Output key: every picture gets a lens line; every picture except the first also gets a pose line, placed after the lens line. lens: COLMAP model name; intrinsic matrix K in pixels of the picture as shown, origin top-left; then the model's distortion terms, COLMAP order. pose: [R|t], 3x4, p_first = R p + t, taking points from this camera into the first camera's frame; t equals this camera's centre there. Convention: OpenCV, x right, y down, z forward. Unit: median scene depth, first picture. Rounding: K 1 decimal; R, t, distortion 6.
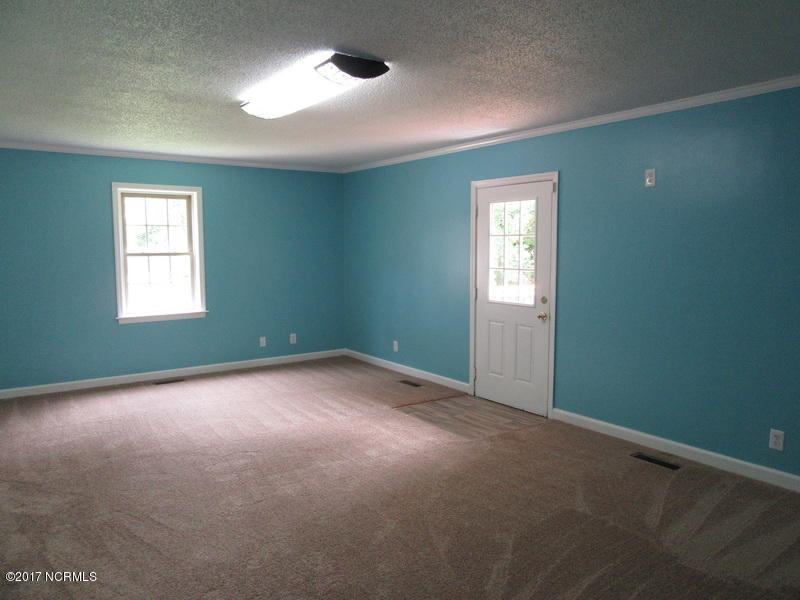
lens RADIAL K [[585.0, 0, 400.6], [0, 585.0, 299.6], [0, 0, 1]] dist [-0.019819, 0.004973]
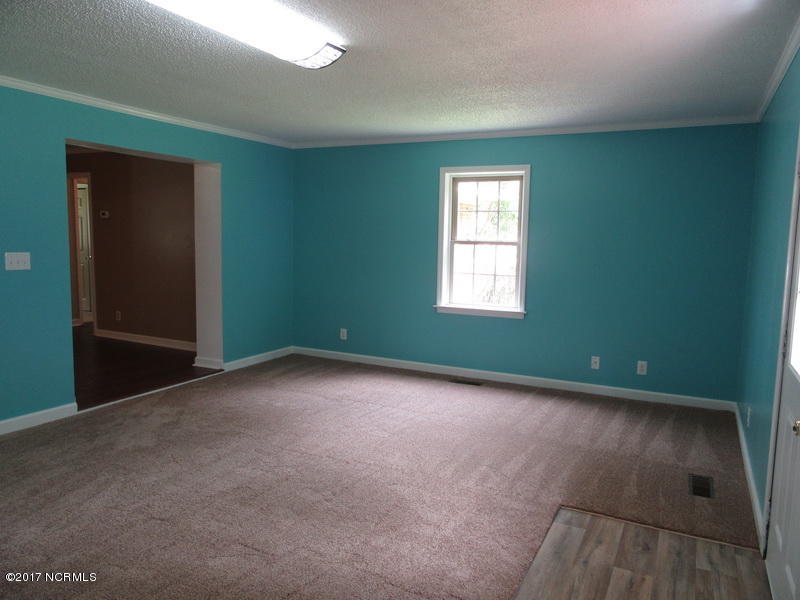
lens RADIAL K [[585.0, 0, 400.8], [0, 585.0, 299.2], [0, 0, 1]] dist [-0.019819, 0.004973]
pose [[0.461163, 0.107918, -0.880729, 0.407563], [-0.101804, 0.992457, 0.068302, -0.047362], [0.881456, 0.058164, 0.468670, 0.555068]]
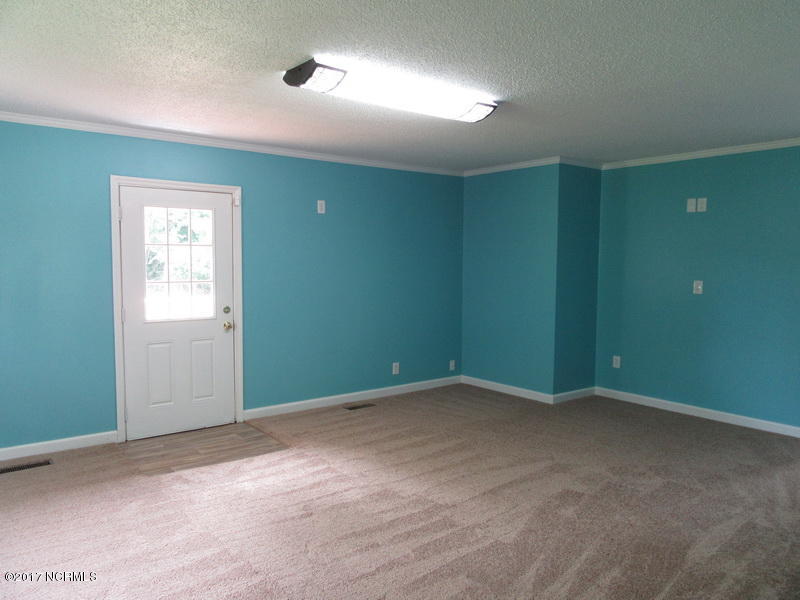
lens RADIAL K [[585.0, 0, 399.9], [0, 585.0, 301.0], [0, 0, 1]] dist [-0.019819, 0.004973]
pose [[-0.040751, -0.071903, 0.996579, -0.728645], [0.084638, 0.993574, 0.075147, -0.061489], [-0.995578, 0.087411, -0.034403, 0.683185]]
